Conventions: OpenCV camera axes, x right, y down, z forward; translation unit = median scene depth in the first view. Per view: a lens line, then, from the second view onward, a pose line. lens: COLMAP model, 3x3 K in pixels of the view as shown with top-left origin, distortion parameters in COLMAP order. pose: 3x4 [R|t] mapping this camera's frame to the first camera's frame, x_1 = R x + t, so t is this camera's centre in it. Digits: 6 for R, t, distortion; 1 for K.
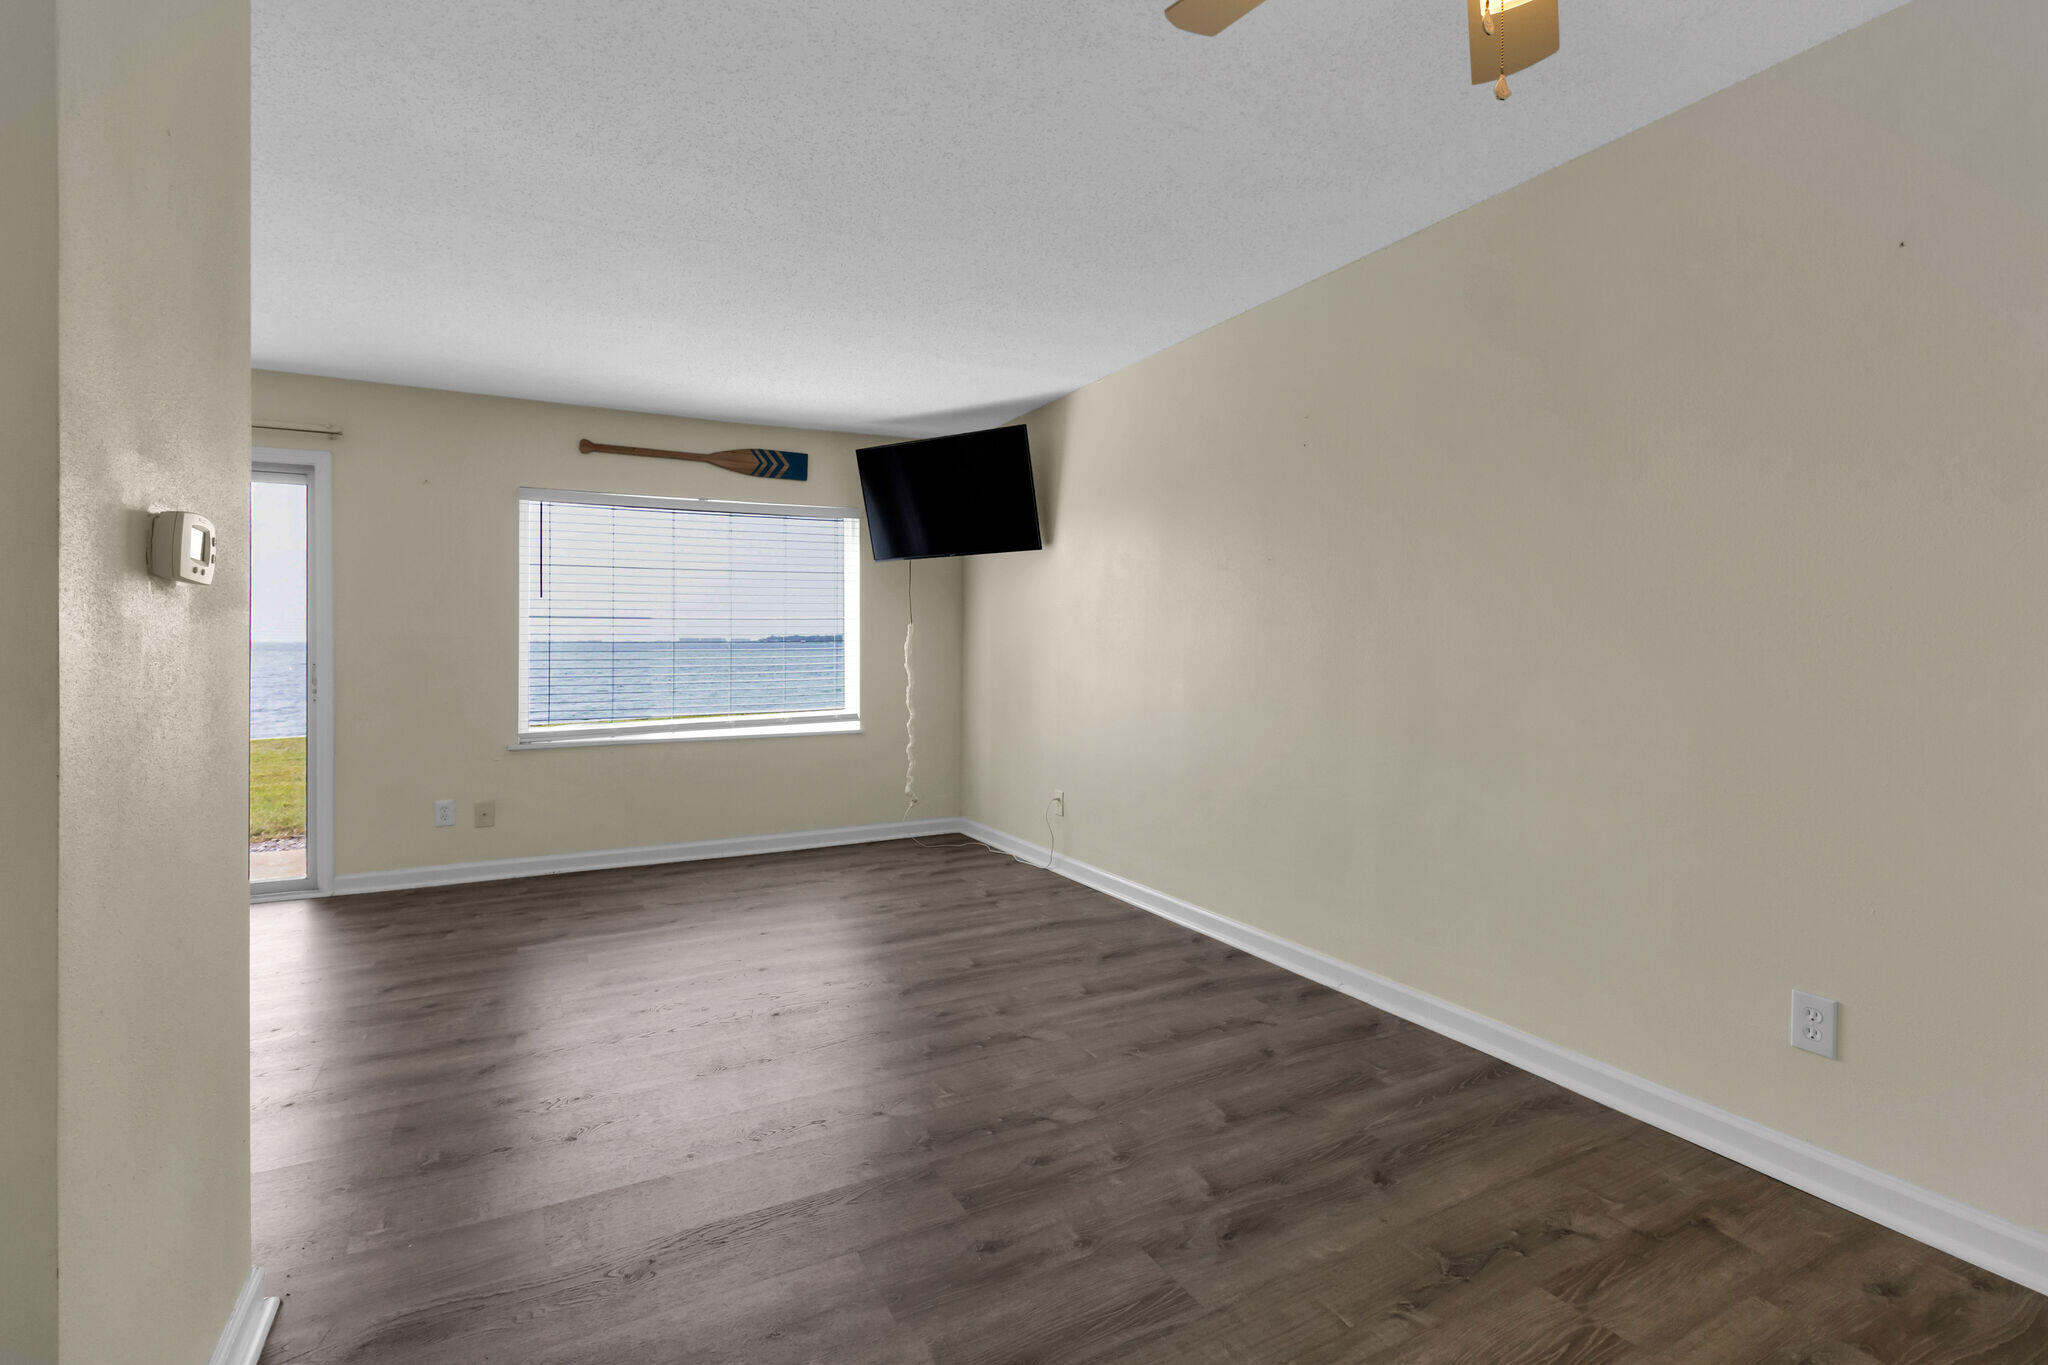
lens RADIAL K [[956.0, 0, 1031.7], [0, 956.0, 646.5], [0, 0, 1]] dist [-0.002570, 0.001576]
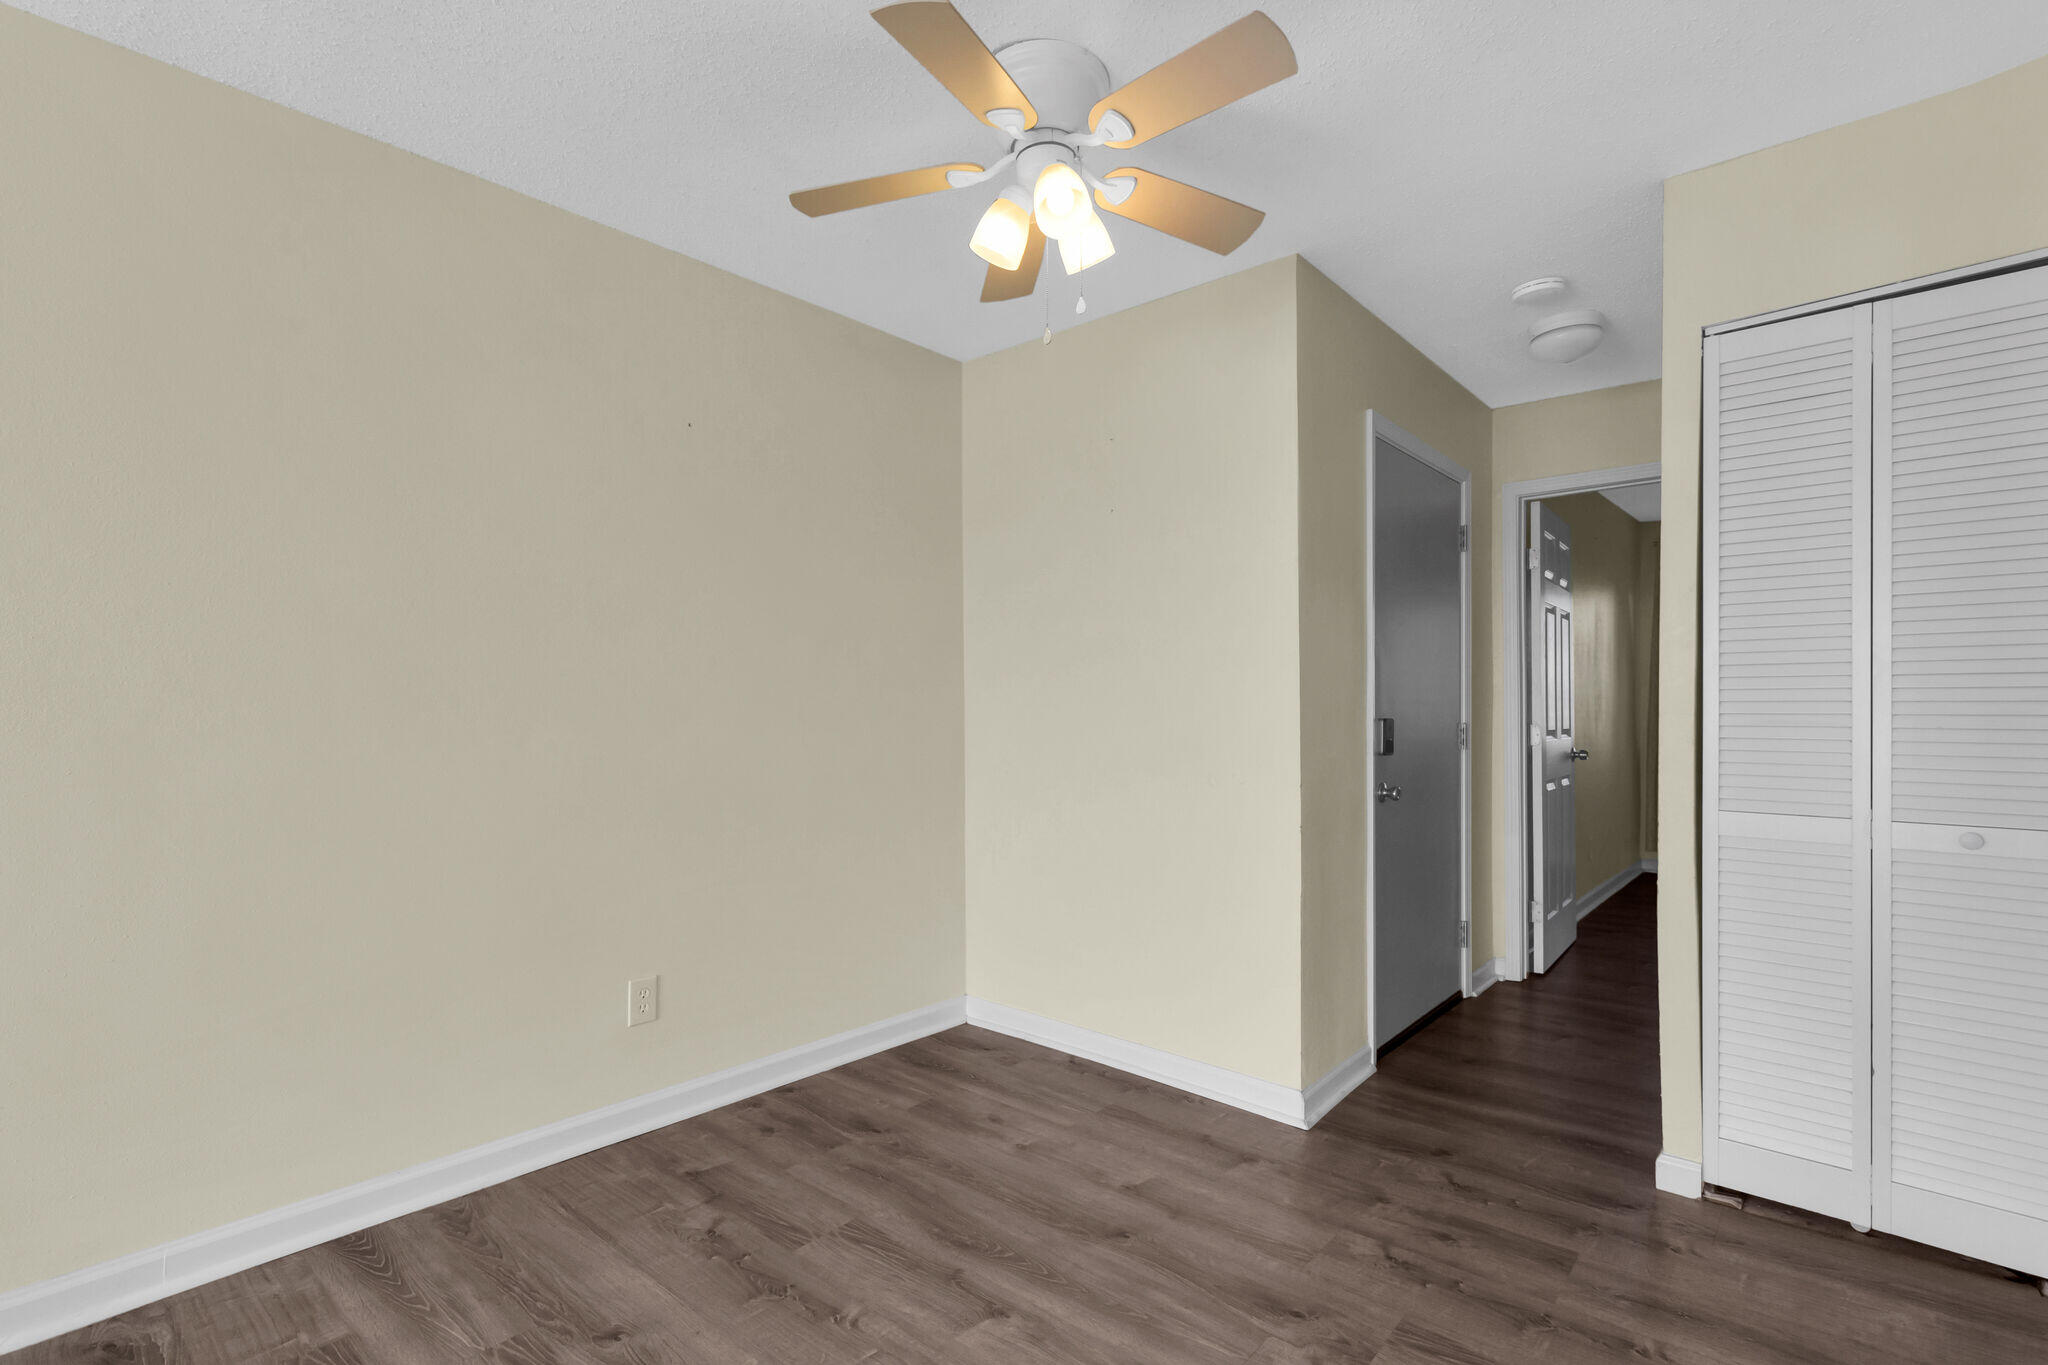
lens RADIAL K [[956.0, 0, 1040.3], [0, 956.0, 704.7], [0, 0, 1]] dist [-0.002570, 0.001576]
pose [[-0.358259, 0.000655, 0.933622, -0.257187], [0.004462, 0.999990, 0.001011, 0.000016], [-0.933612, 0.004528, -0.358258, 0.434052]]
